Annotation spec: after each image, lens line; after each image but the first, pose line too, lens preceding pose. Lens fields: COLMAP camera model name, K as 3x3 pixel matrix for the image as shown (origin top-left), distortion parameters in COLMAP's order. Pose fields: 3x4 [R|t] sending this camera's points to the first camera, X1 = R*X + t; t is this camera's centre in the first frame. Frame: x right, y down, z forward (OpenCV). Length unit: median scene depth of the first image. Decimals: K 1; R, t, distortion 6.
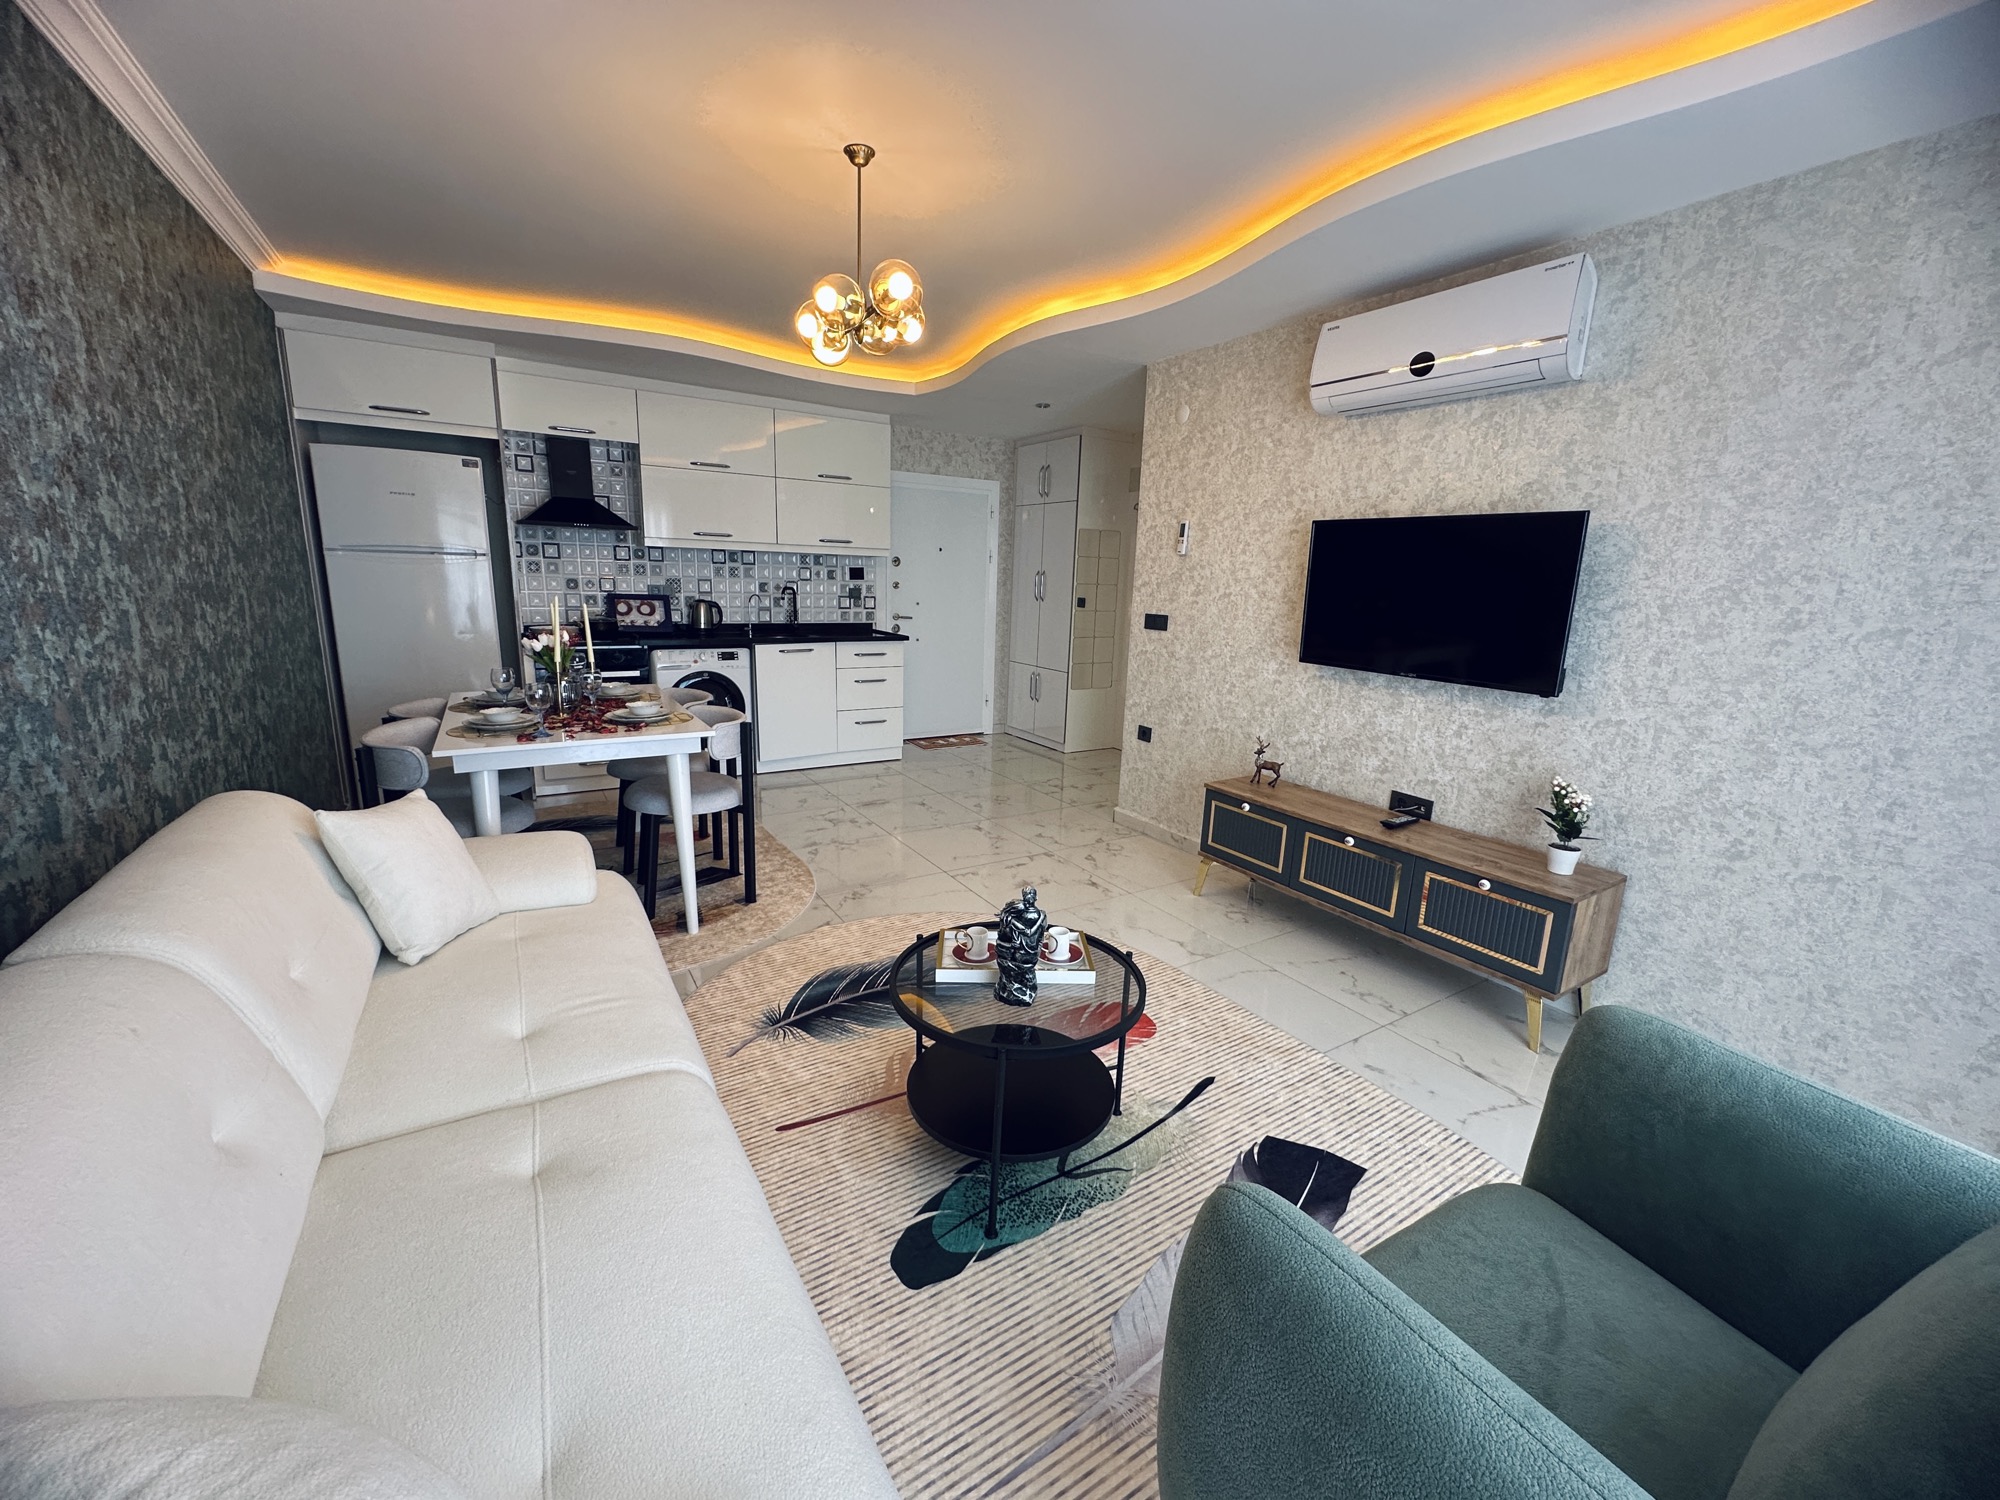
lens RADIAL K [[798.5, 0, 1000.5], [0, 798.5, 747.5], [0, 0, 1]] dist [-0.004370, 0.000834]
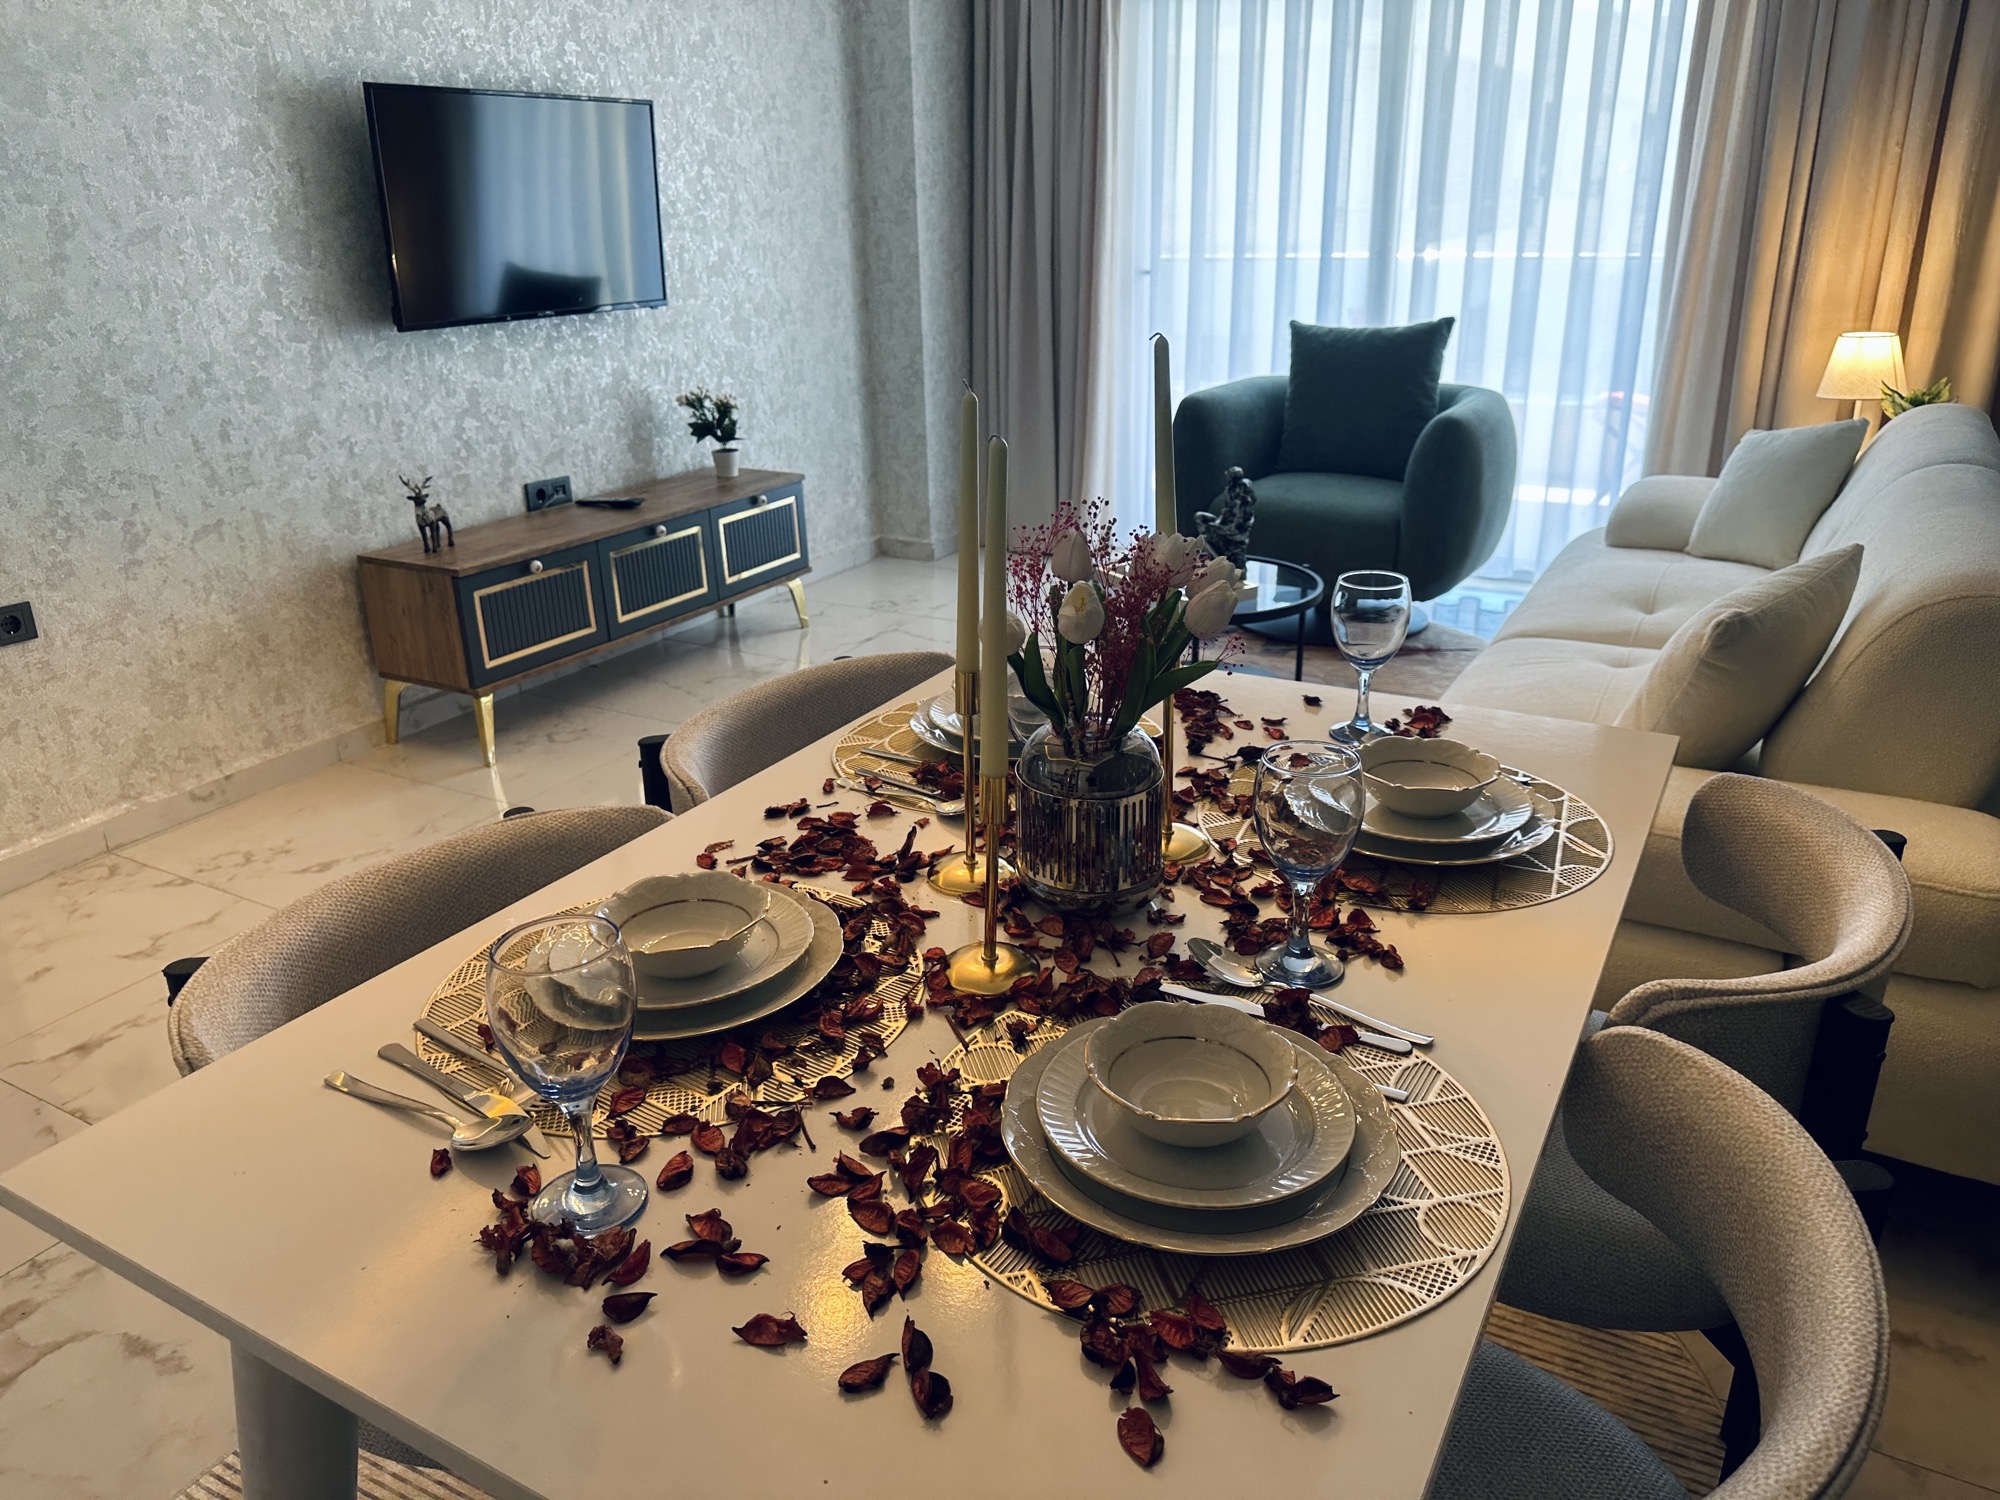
lens RADIAL K [[1403.7, 0, 995.0], [0, 1403.7, 750.9], [0, 0, 1]] dist [0.093495, -0.153482]
pose [[-0.478714, -0.341584, 0.808798, -0.532955], [0.192879, 0.857791, 0.476437, -0.171303], [-0.856523, 0.384077, -0.344752, 0.730859]]
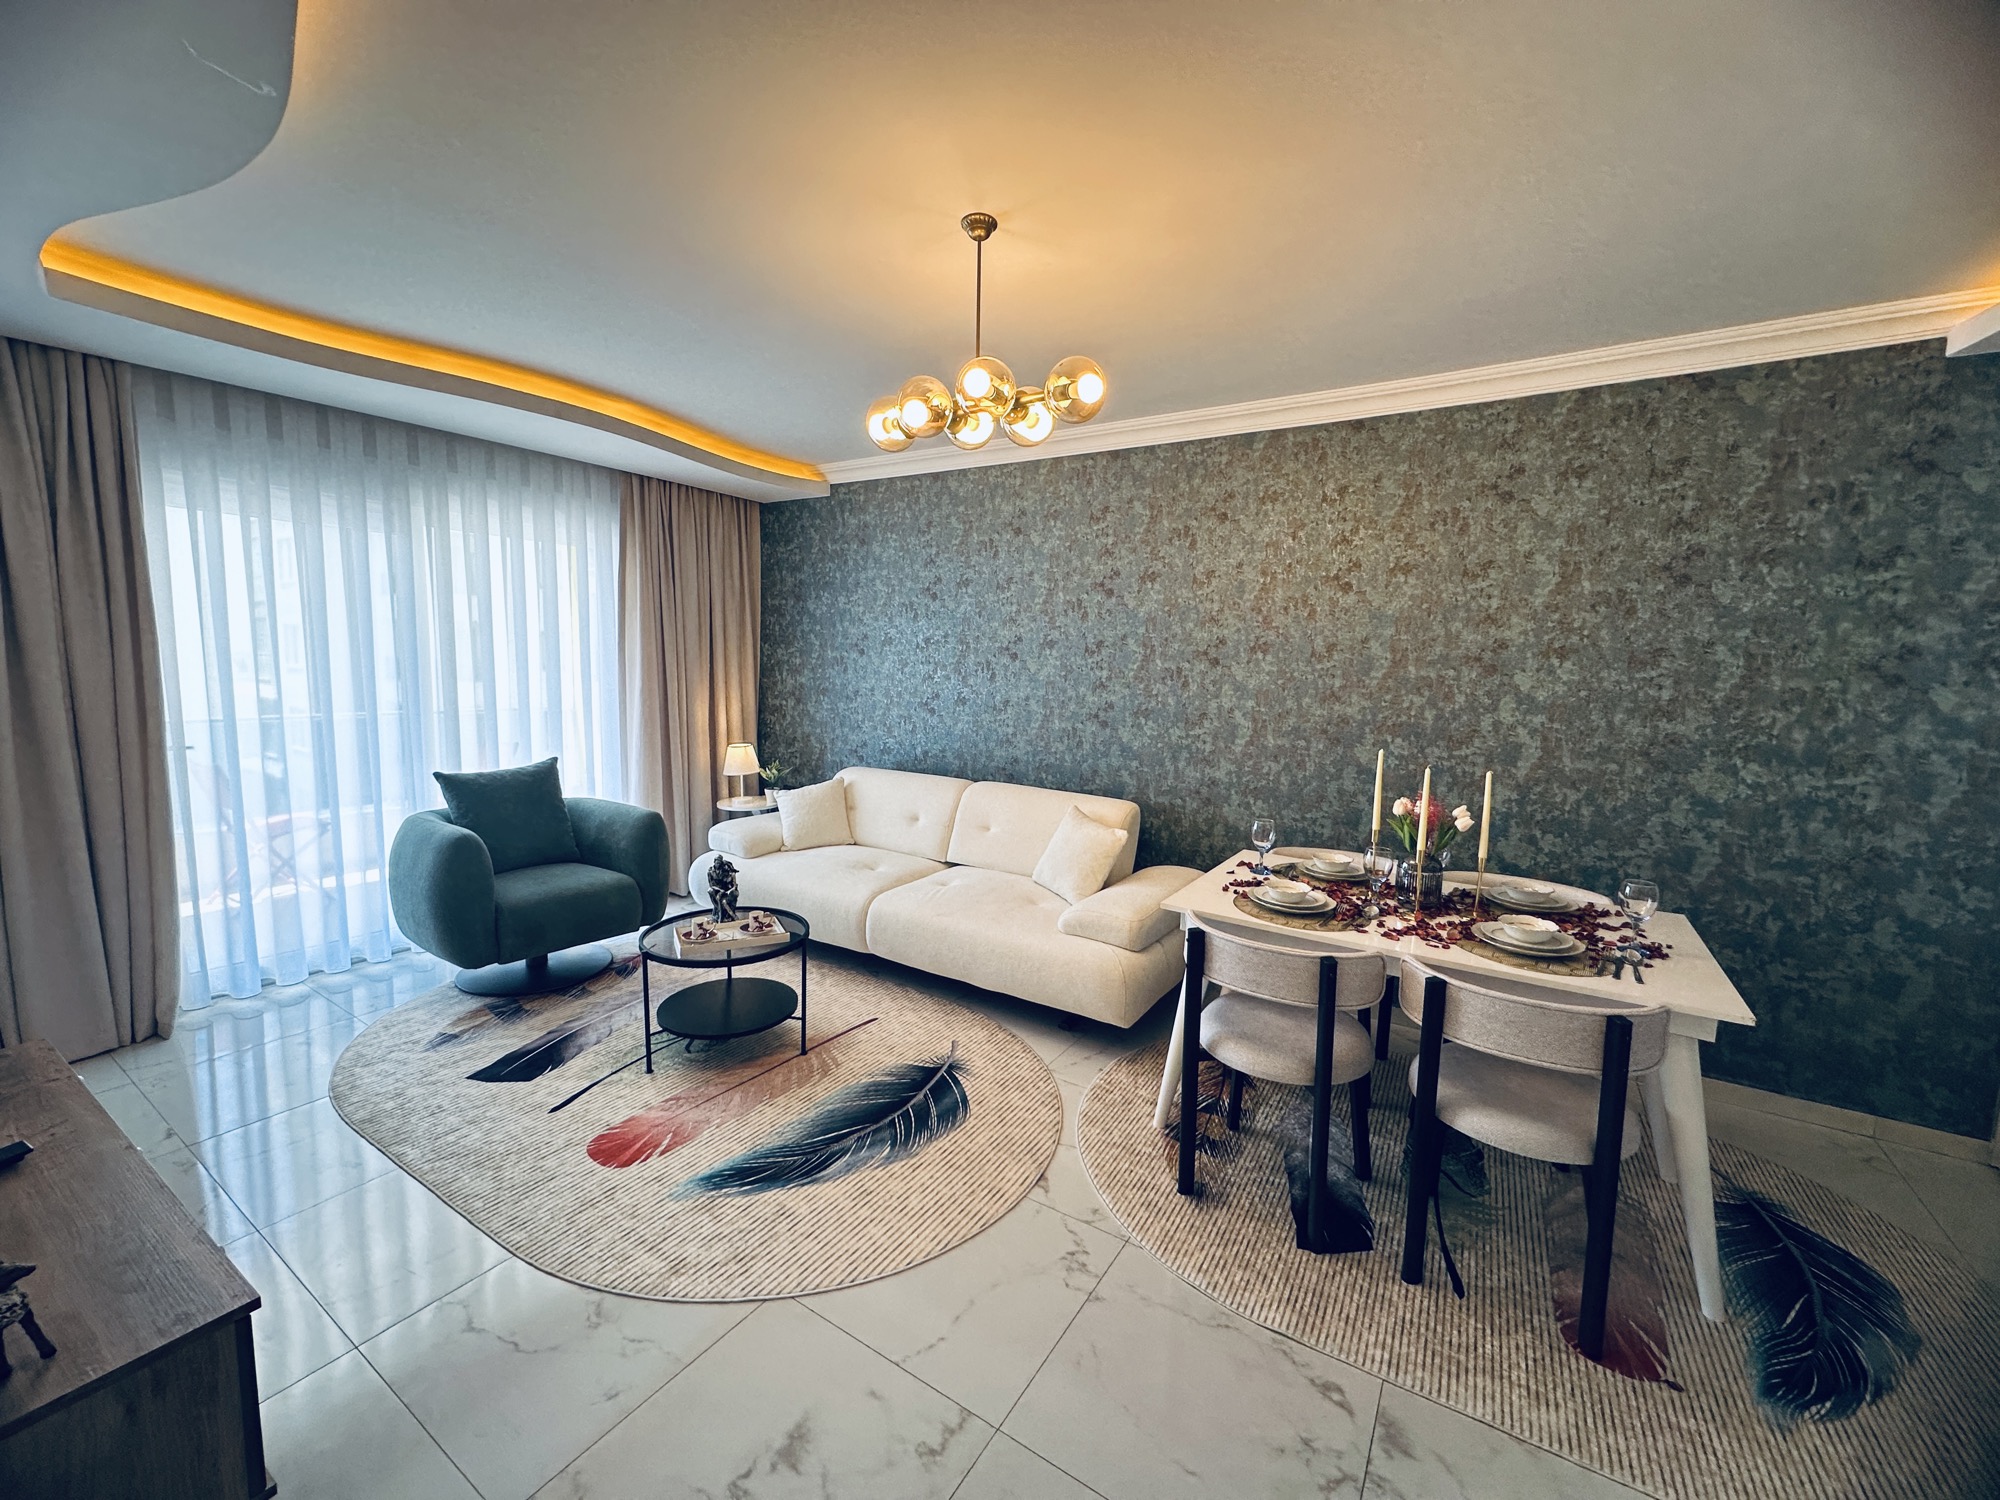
lens RADIAL K [[798.5, 0, 1000.5], [0, 798.5, 747.5], [0, 0, 1]] dist [-0.004370, 0.000834]
pose [[-0.901988, -0.007841, -0.431690, 0.081167], [-0.144058, 0.948006, 0.283780, -0.219145], [0.407020, 0.318155, -0.856220, 0.918995]]
